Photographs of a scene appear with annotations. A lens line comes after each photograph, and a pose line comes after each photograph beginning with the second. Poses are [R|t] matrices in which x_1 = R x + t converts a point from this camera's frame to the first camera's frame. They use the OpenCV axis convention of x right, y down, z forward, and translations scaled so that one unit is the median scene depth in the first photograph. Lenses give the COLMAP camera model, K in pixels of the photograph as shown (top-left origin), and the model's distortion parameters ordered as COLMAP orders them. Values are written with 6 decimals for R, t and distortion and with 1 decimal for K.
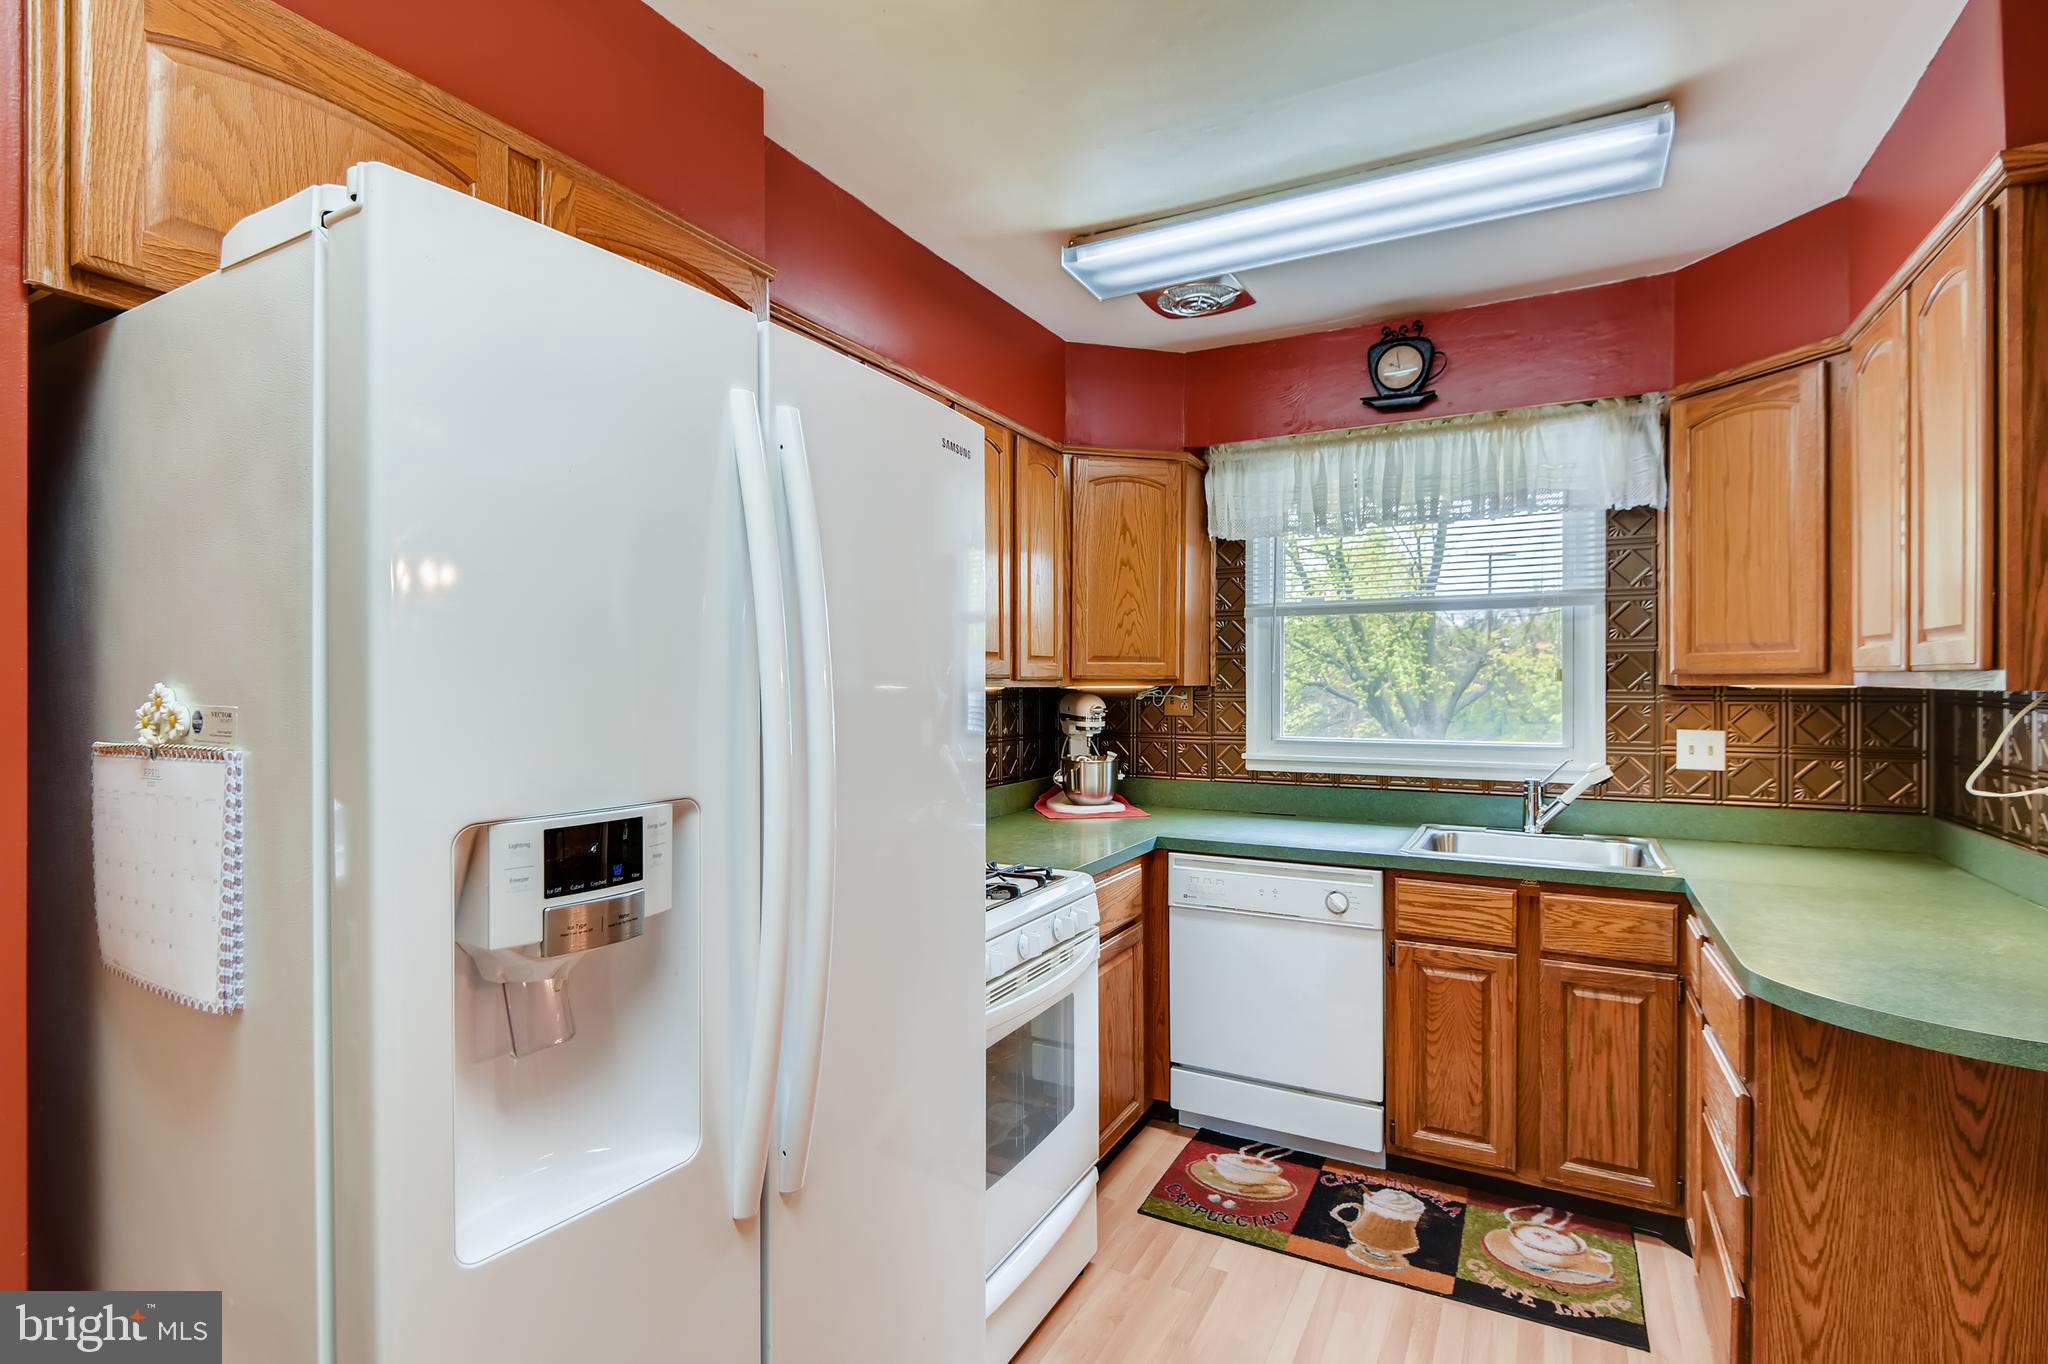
lens RADIAL K [[982.9, 0, 1028.1], [0, 982.9, 688.9], [0, 0, 1]] dist [0.009039, -0.008991]
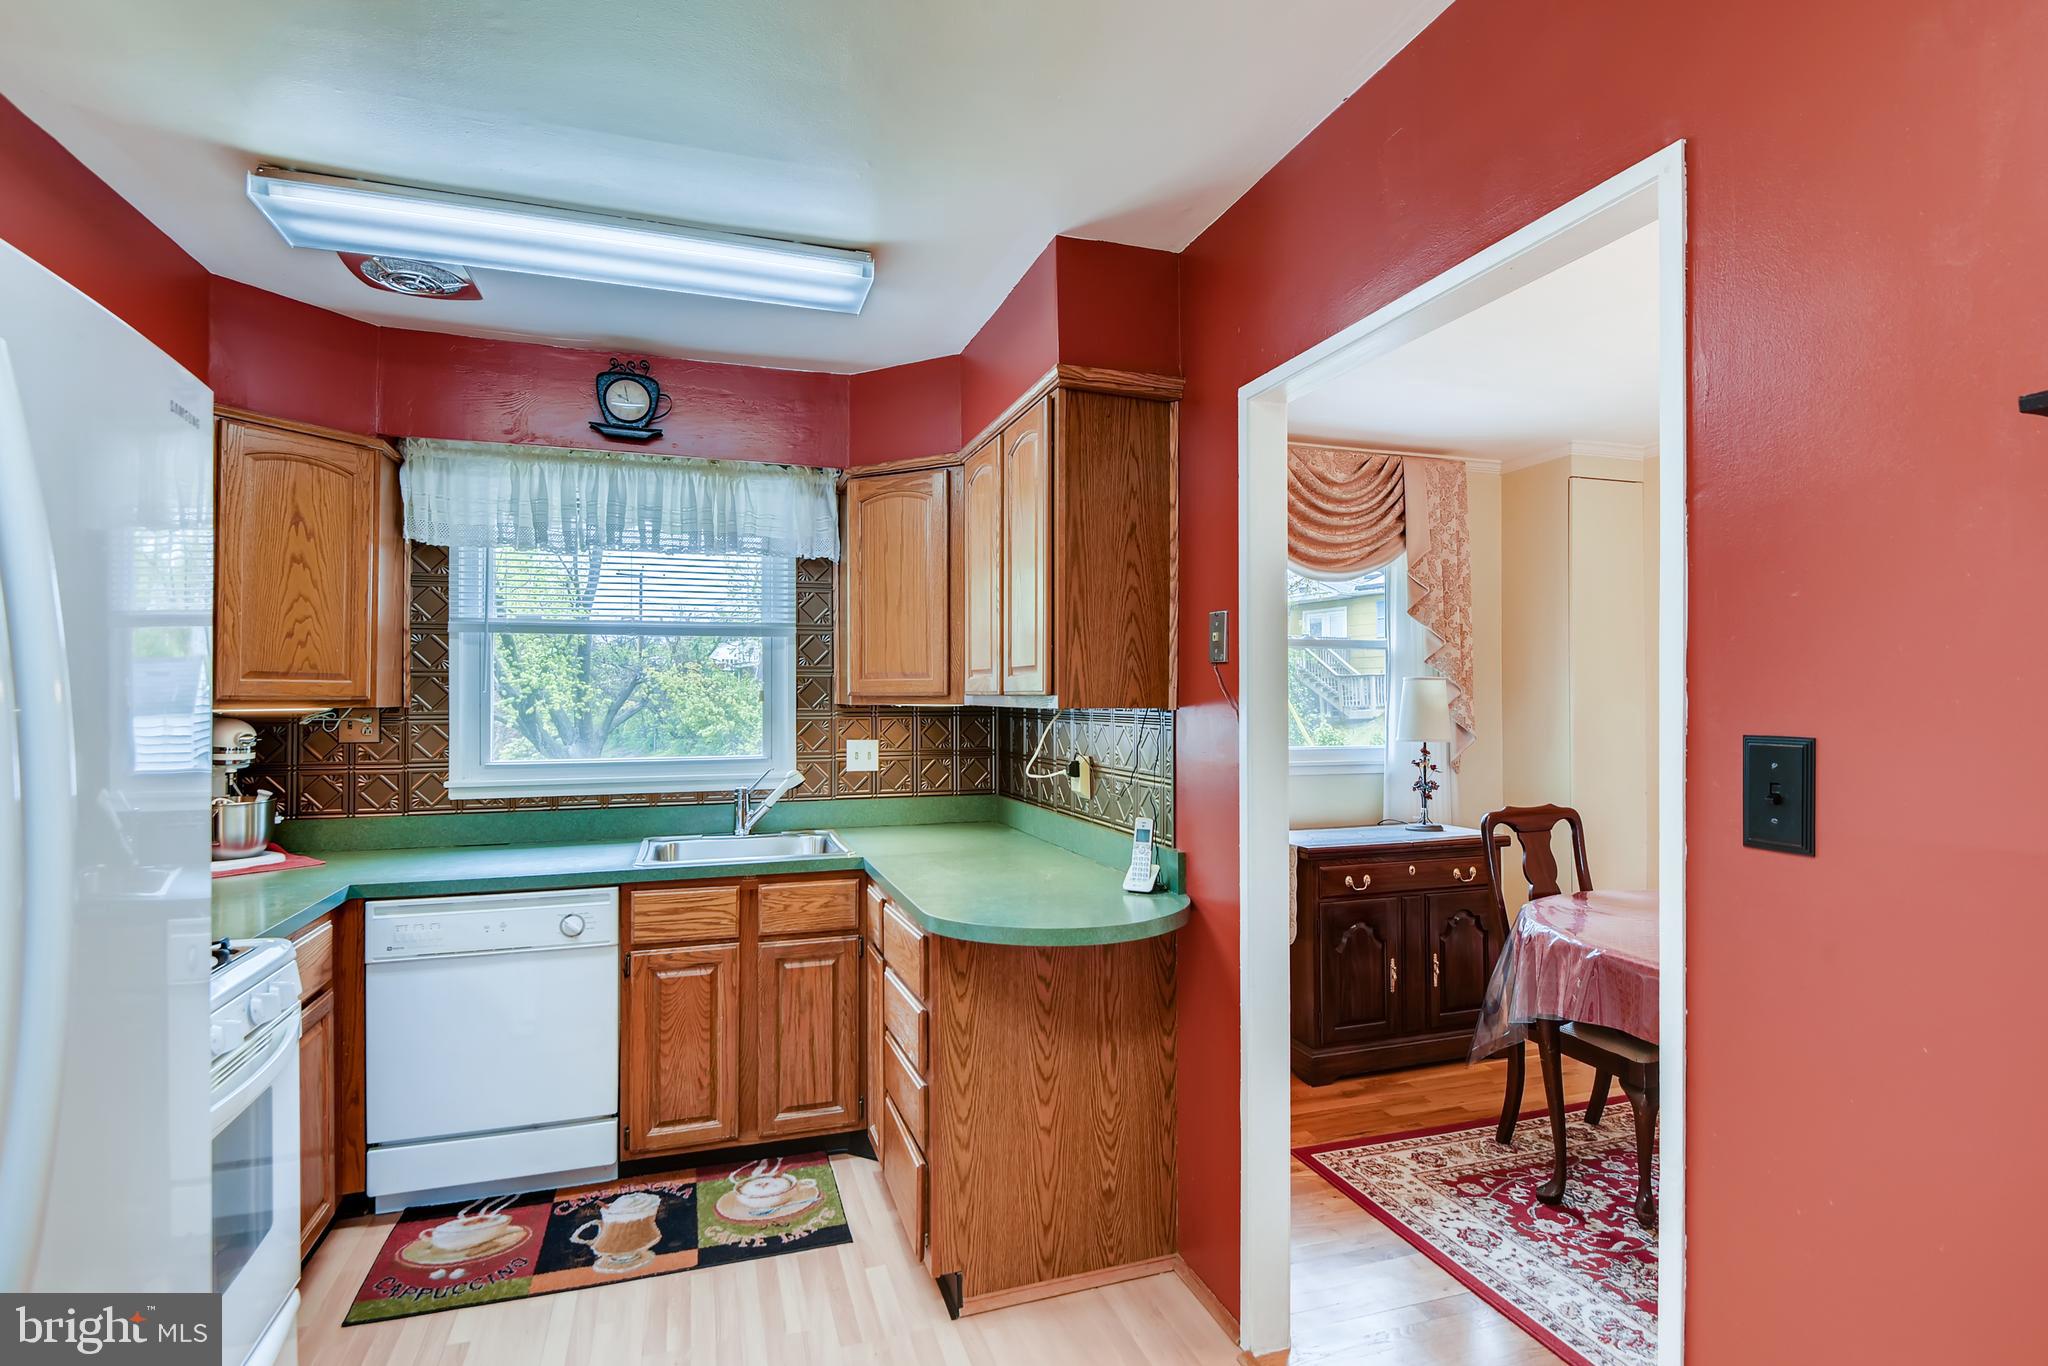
lens RADIAL K [[982.9, 0, 1025.3], [0, 982.9, 688.8], [0, 0, 1]] dist [0.009039, -0.008991]
pose [[0.686850, 0.006642, 0.726769, -0.095360], [0.006028, 0.999872, -0.014835, -0.003773], [-0.726774, 0.014571, 0.686722, -0.018275]]
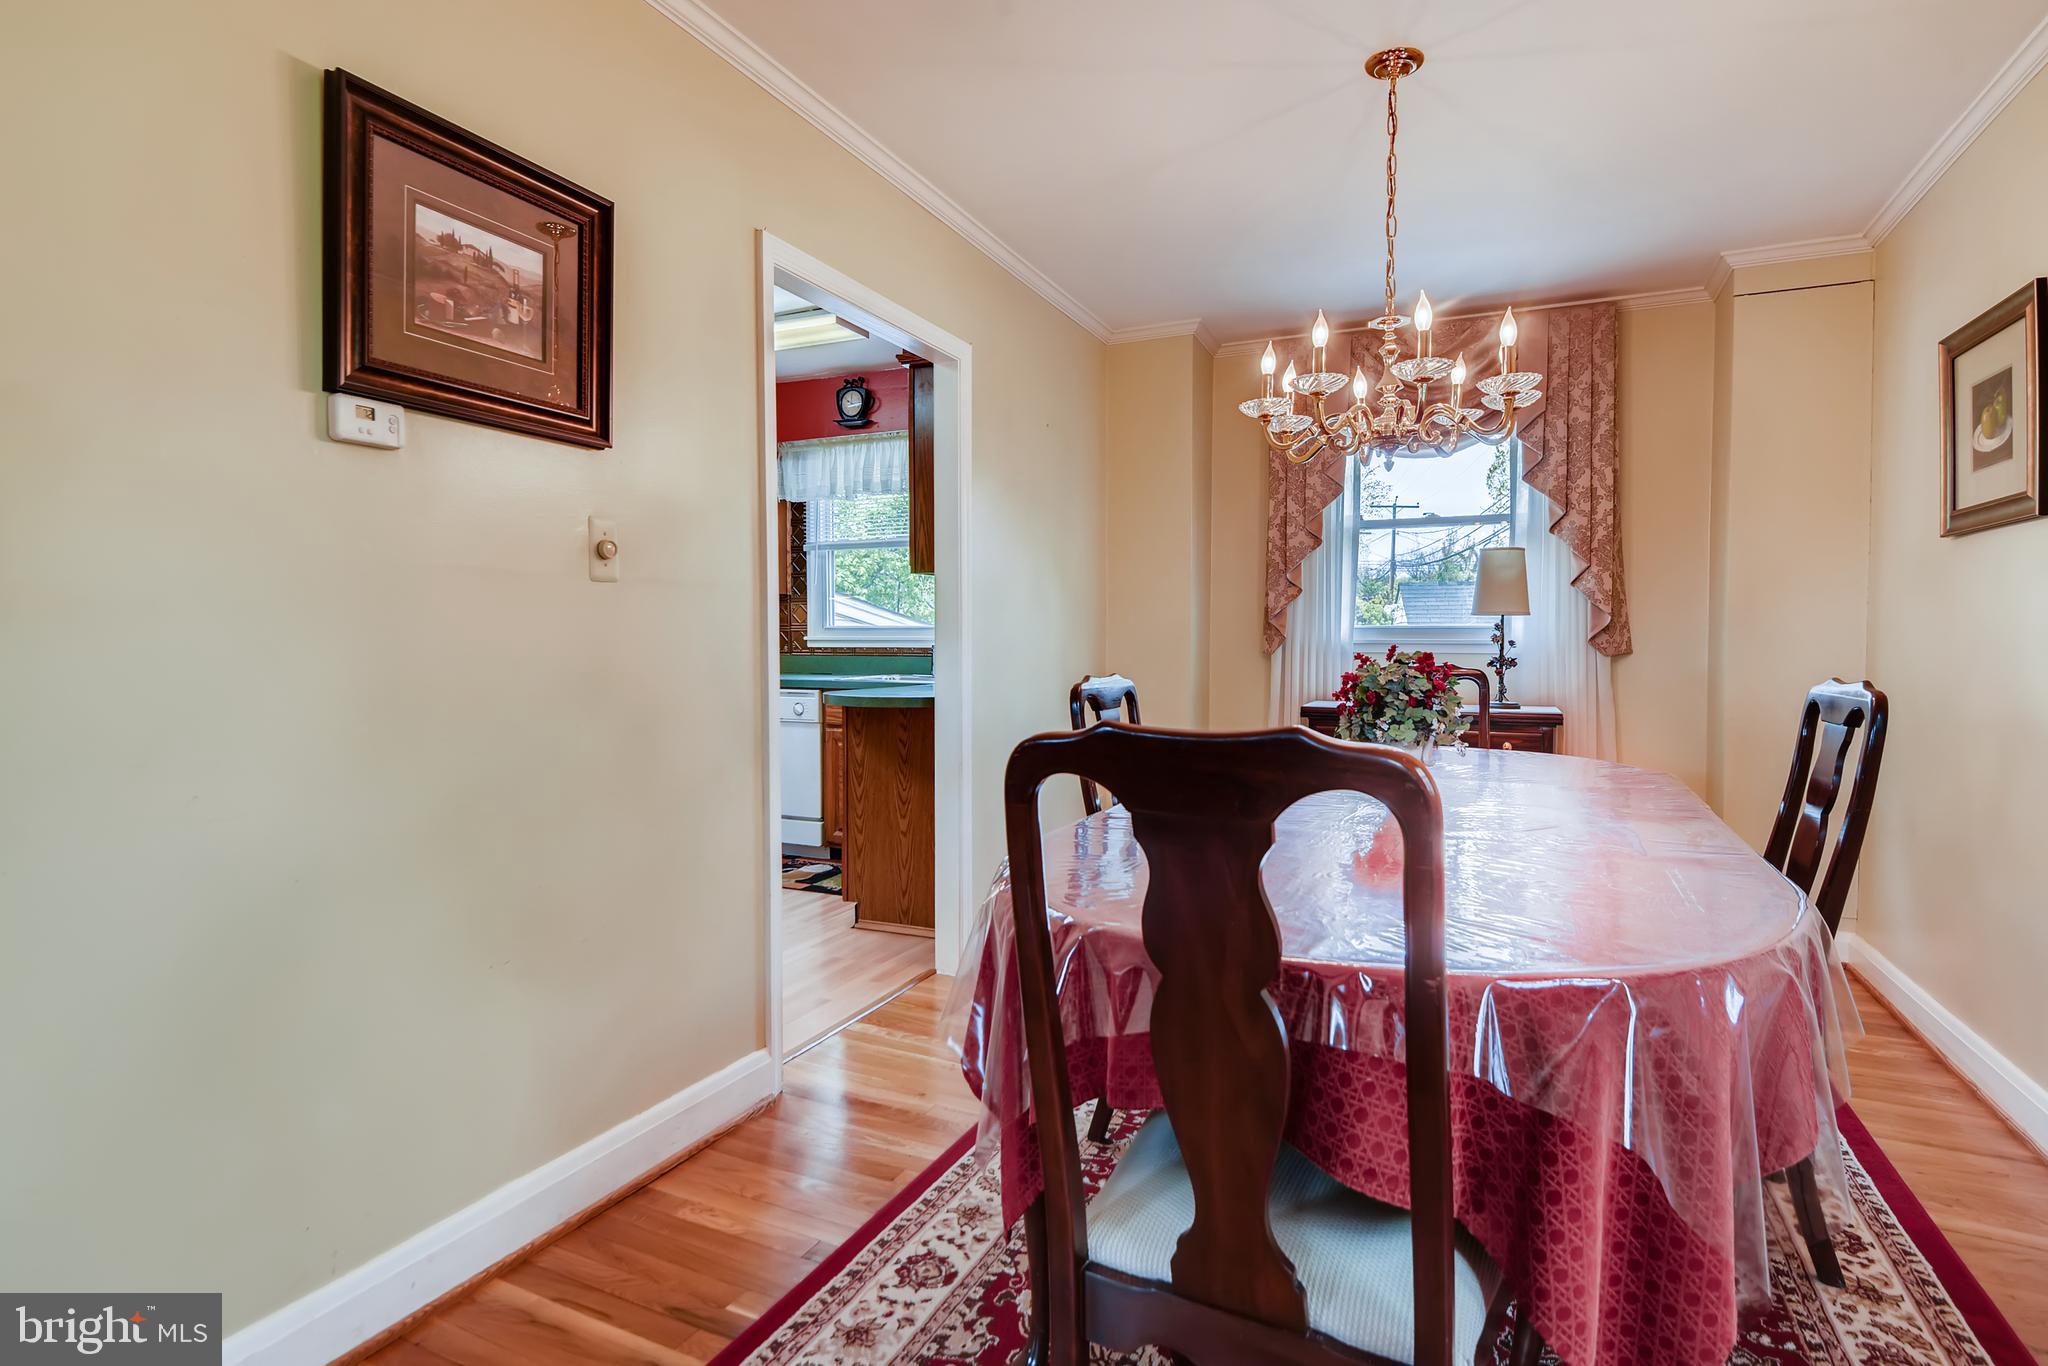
lens RADIAL K [[1026.6, 0, 1024.6], [0, 1026.6, 674.0], [0, 0, 1]] dist [0.002610, -0.000066]
pose [[0.998838, 0.000161, 0.048195, 0.632347], [-0.001671, 0.999509, 0.031293, 0.094905], [-0.048166, -0.031337, 0.998348, -0.875771]]
